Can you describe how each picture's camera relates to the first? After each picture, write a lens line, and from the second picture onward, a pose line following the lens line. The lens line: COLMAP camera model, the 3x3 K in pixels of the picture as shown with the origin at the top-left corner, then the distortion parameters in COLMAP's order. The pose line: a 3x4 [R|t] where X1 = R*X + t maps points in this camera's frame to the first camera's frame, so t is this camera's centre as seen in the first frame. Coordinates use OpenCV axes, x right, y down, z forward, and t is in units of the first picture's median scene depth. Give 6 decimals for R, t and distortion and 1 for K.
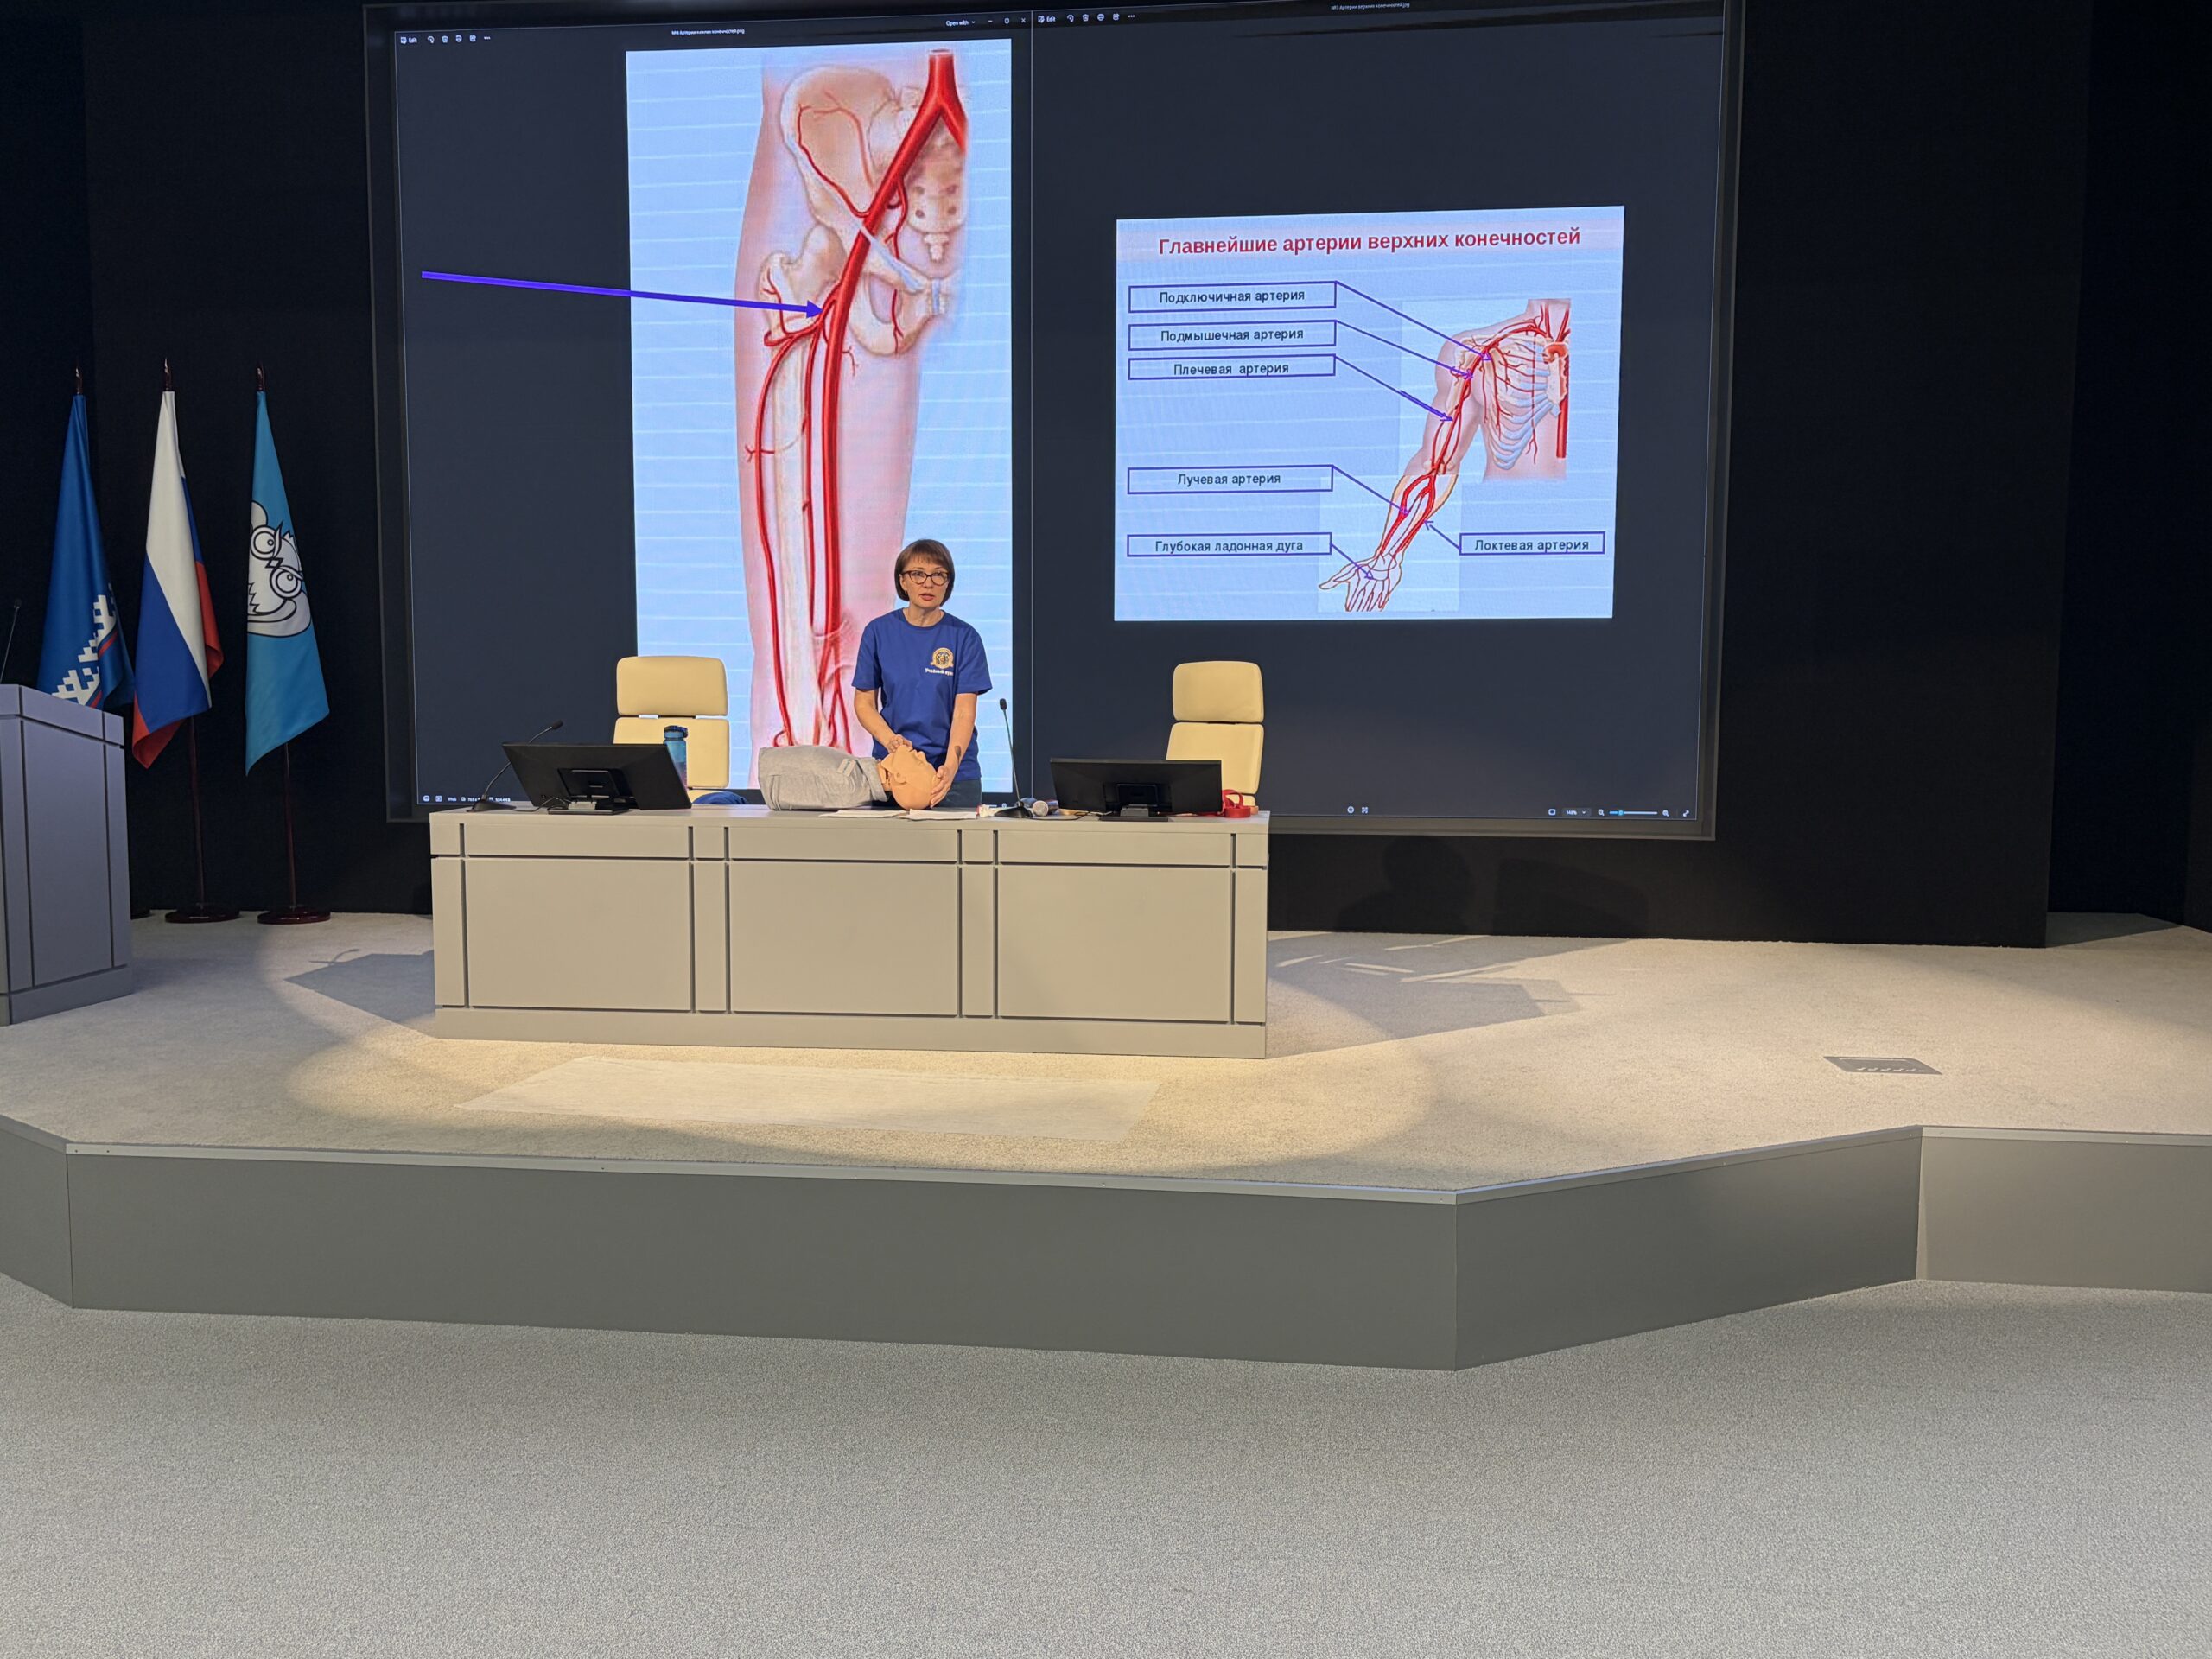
lens RADIAL K [[1768.7, 0, 1094.6], [0, 1768.7, 838.6], [0, 0, 1]] dist [0.101298, -0.180994]
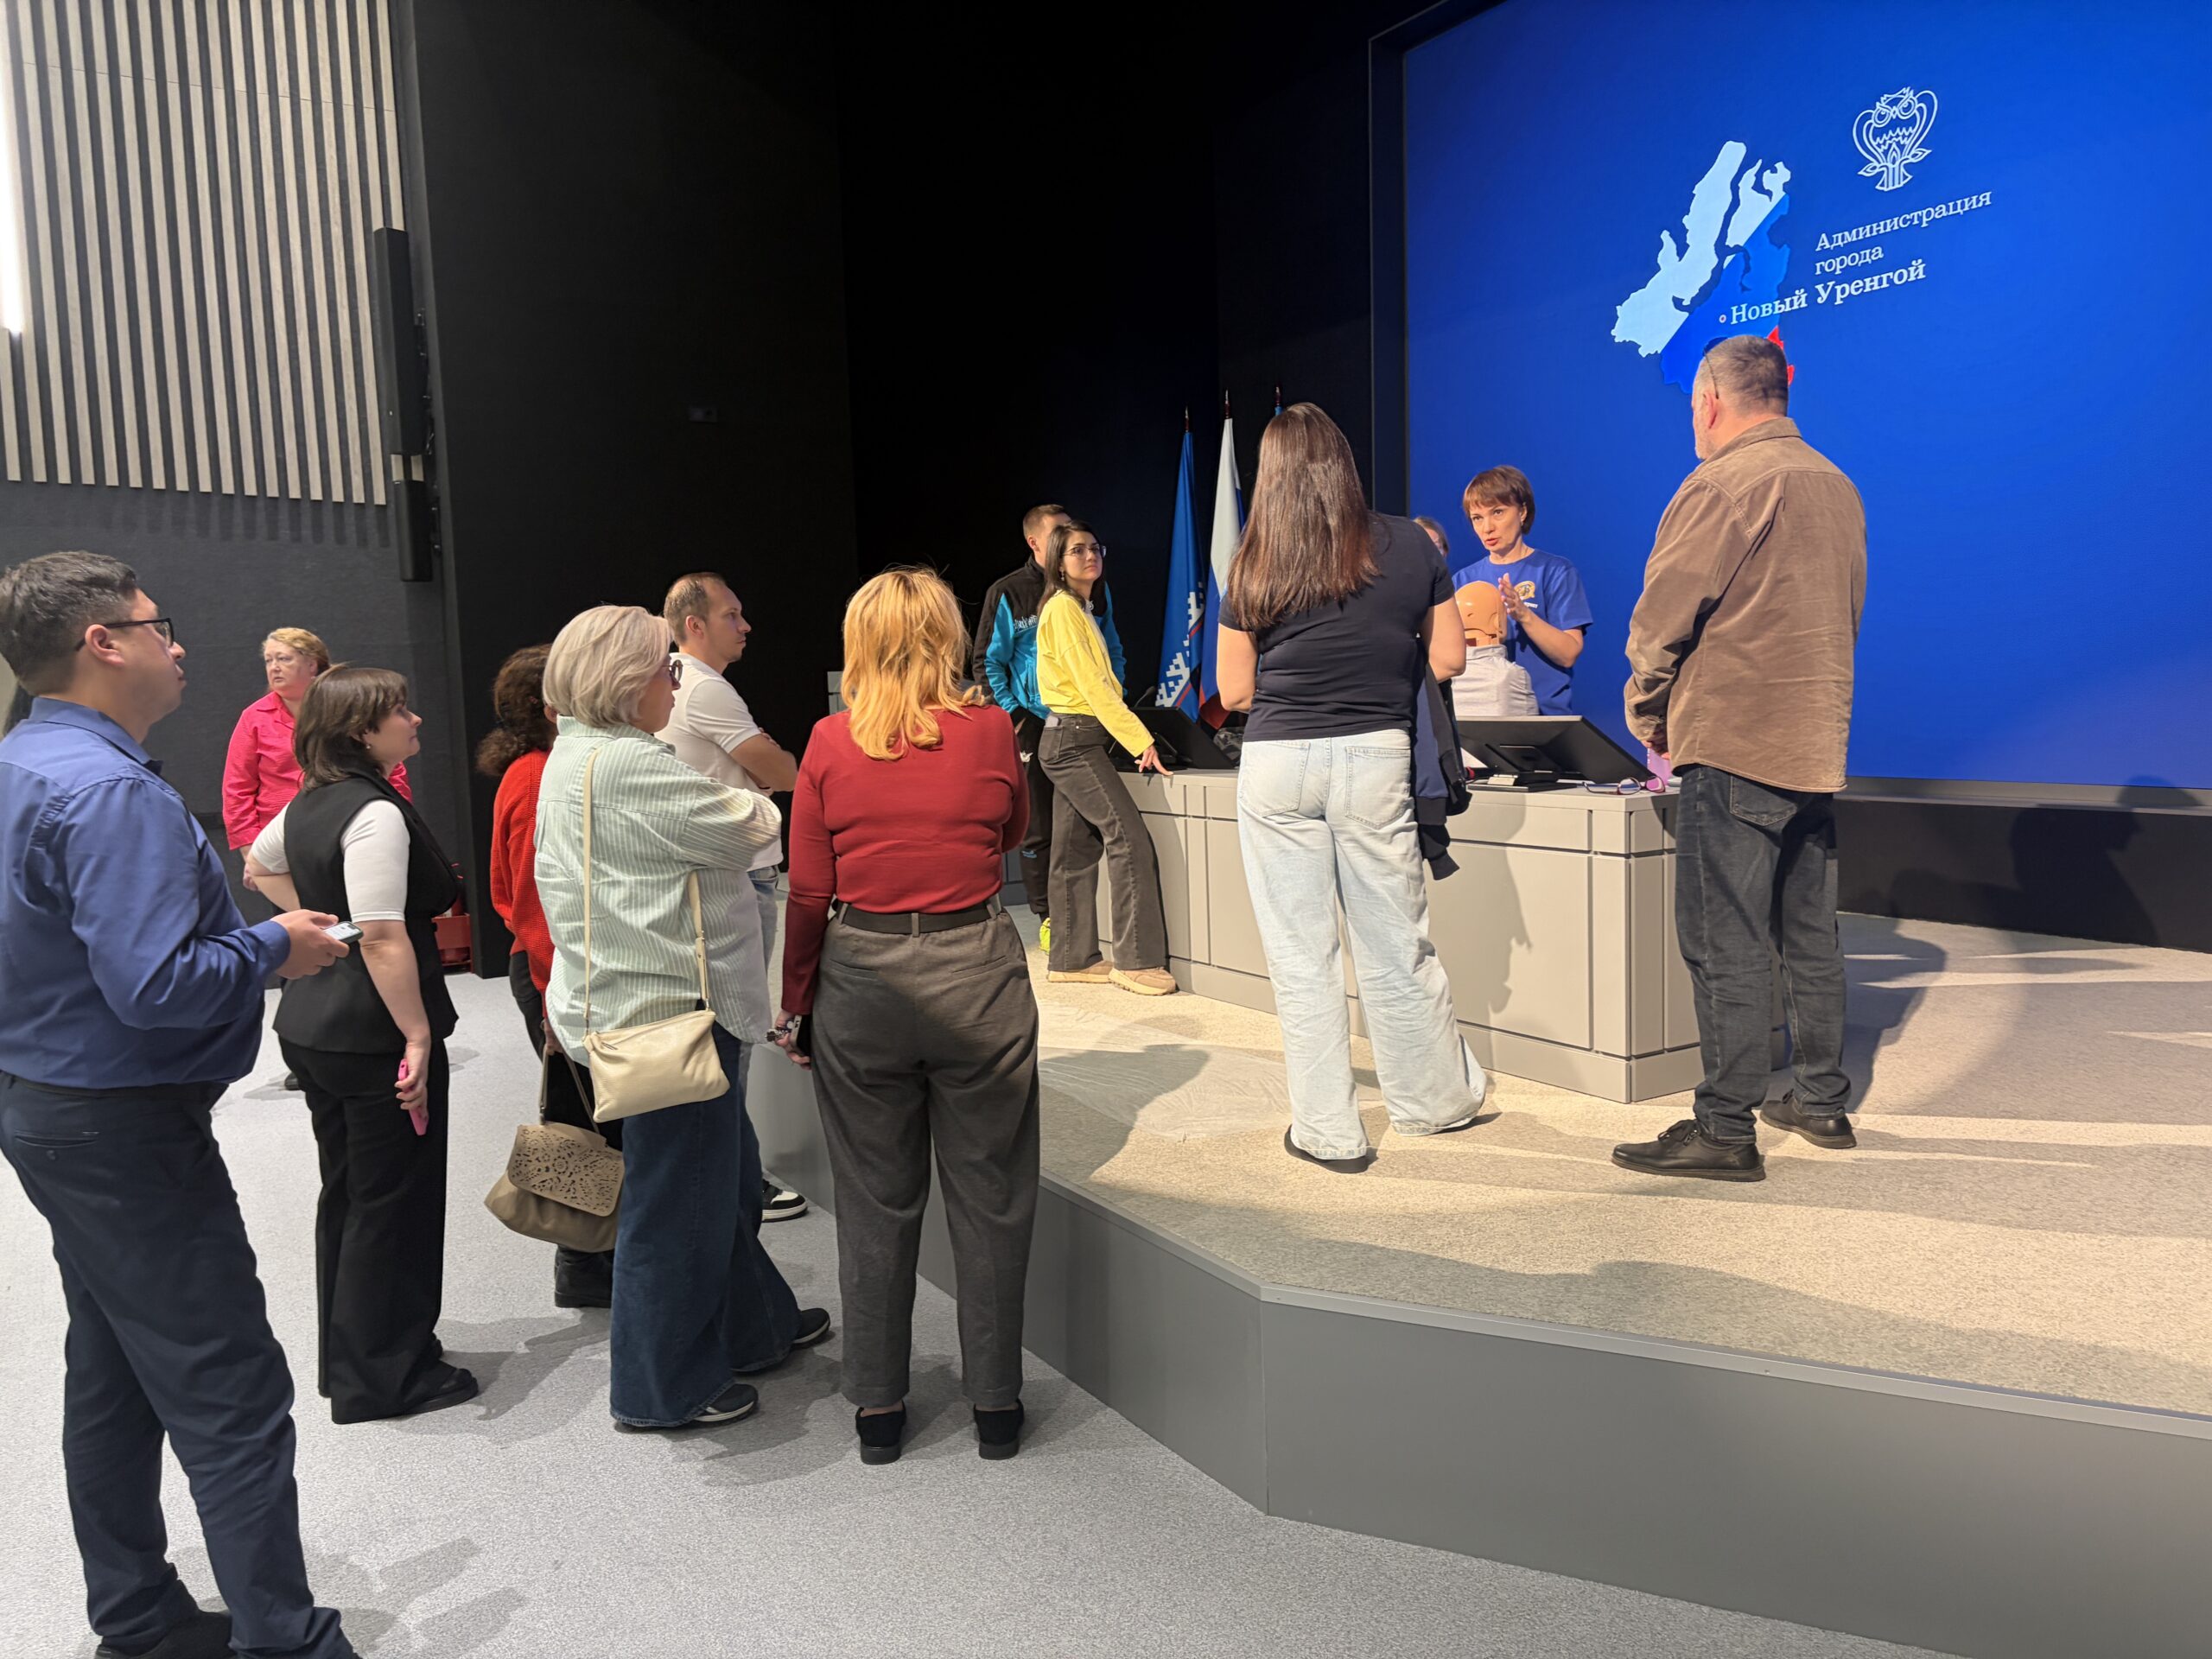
lens RADIAL K [[1654.5, 0, 1110.6], [0, 1654.5, 849.5], [0, 0, 1]] dist [0.060034, -0.071954]
pose [[0.613932, 0.055505, -0.787405, 0.344640], [-0.029435, 0.998441, 0.047430, -0.009270], [0.788810, -0.005942, 0.614609, 0.247725]]
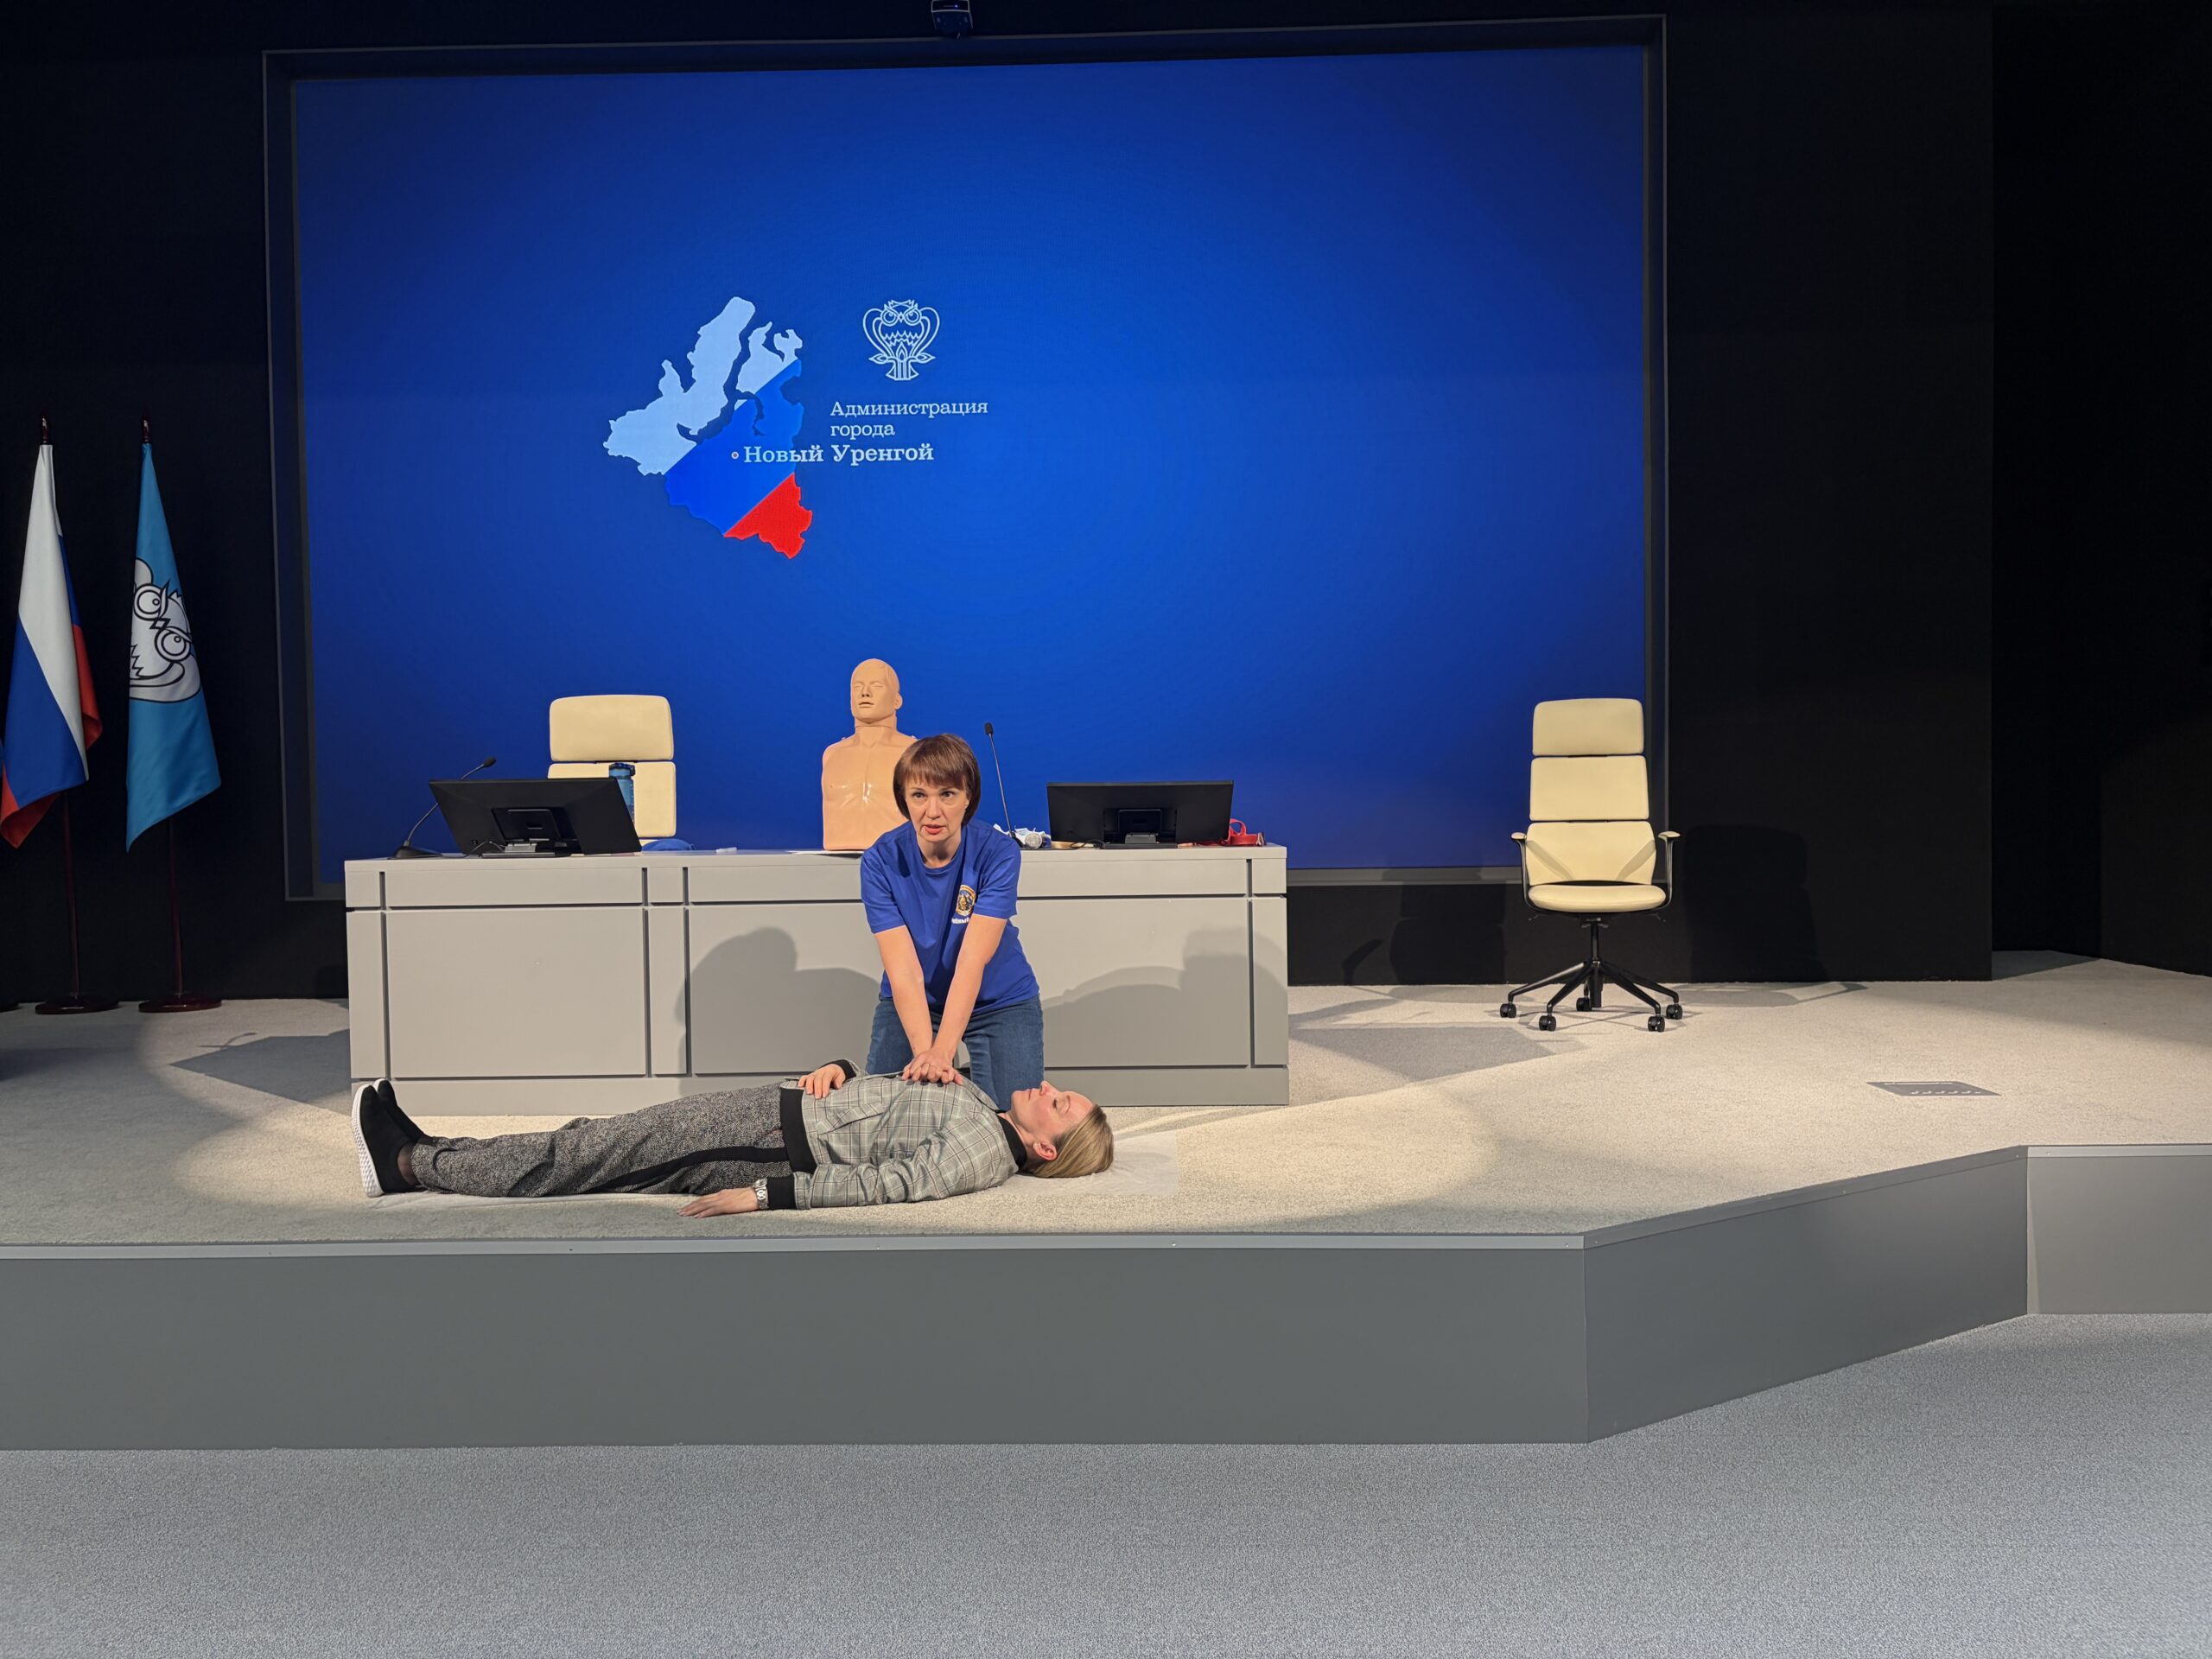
lens RADIAL K [[1654.5, 0, 1110.6], [0, 1654.5, 849.5], [0, 0, 1]] dist [0.060034, -0.071954]
pose [[0.995809, -0.021604, 0.088869, -0.045614], [0.026438, 0.998214, -0.053577, 0.023564], [-0.087552, 0.055702, 0.994601, 0.098051]]
